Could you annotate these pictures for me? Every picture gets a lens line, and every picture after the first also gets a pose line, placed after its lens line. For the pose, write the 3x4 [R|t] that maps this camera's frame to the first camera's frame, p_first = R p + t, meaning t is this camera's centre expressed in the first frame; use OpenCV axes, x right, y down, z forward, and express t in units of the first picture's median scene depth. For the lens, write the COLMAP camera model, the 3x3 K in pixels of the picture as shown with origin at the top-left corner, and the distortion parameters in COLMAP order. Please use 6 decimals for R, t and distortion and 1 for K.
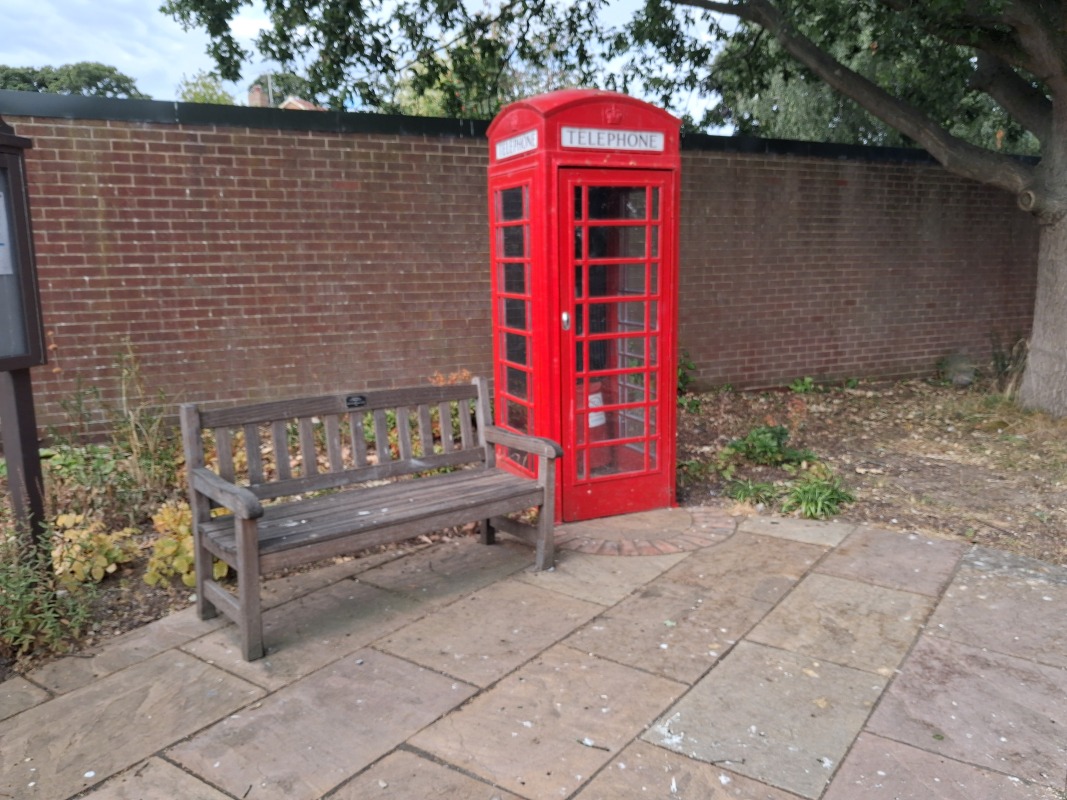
lens RADIAL K [[824.6, 0, 533.8], [0, 824.6, 399.9], [0, 0, 1]] dist [0.031873, -0.053529]
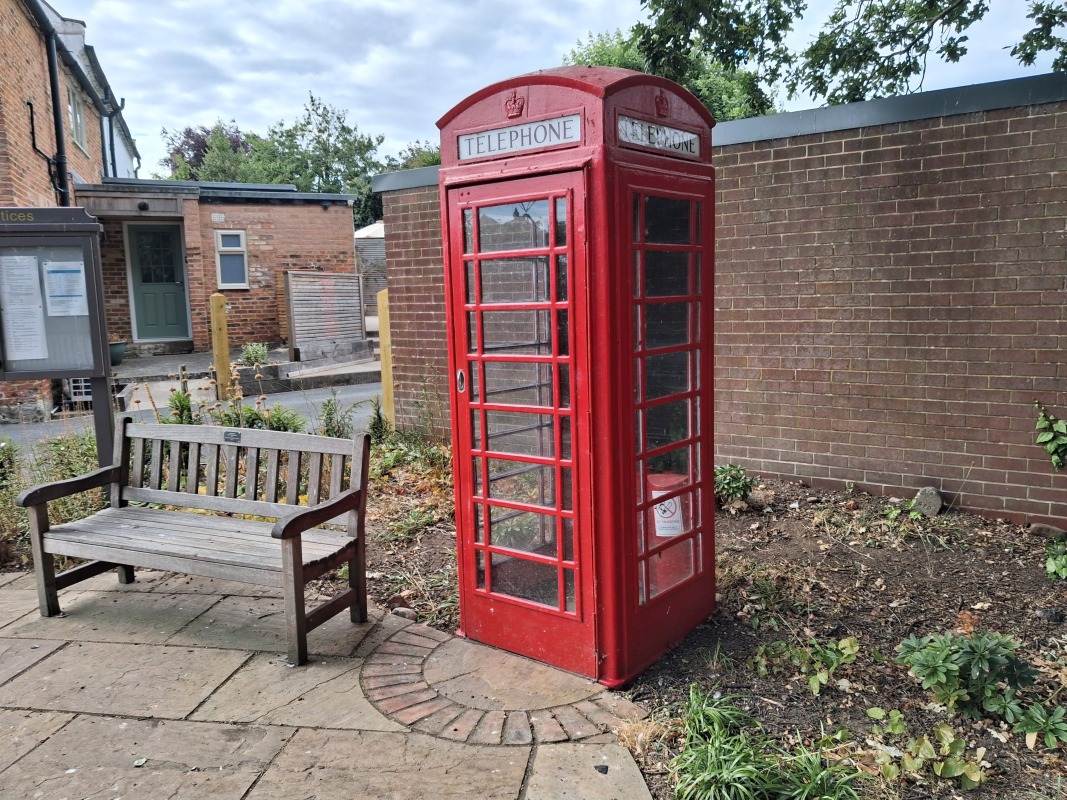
lens RADIAL K [[824.6, 0, 556.7], [0, 824.6, 404.1], [0, 0, 1]] dist [0.031873, -0.053529]
pose [[0.480260, 0.114205, -0.869659, 0.697426], [-0.132679, 0.989537, 0.056677, -0.119160], [0.867033, 0.088166, 0.490388, 0.633419]]
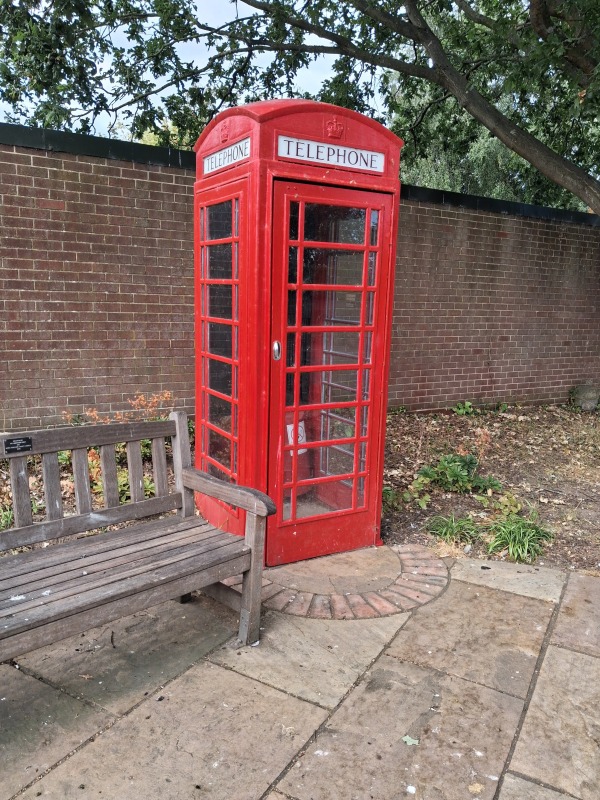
lens RADIAL K [[618.3, 0, 288.3], [0, 618.3, 404.6], [0, 0, 1]] dist [0.031873, -0.053529]
pose [[0.994263, 0.027462, 0.103376, -0.015413], [-0.028081, 0.999595, 0.004534, -0.035614], [-0.103210, -0.007411, 0.994632, 0.288219]]
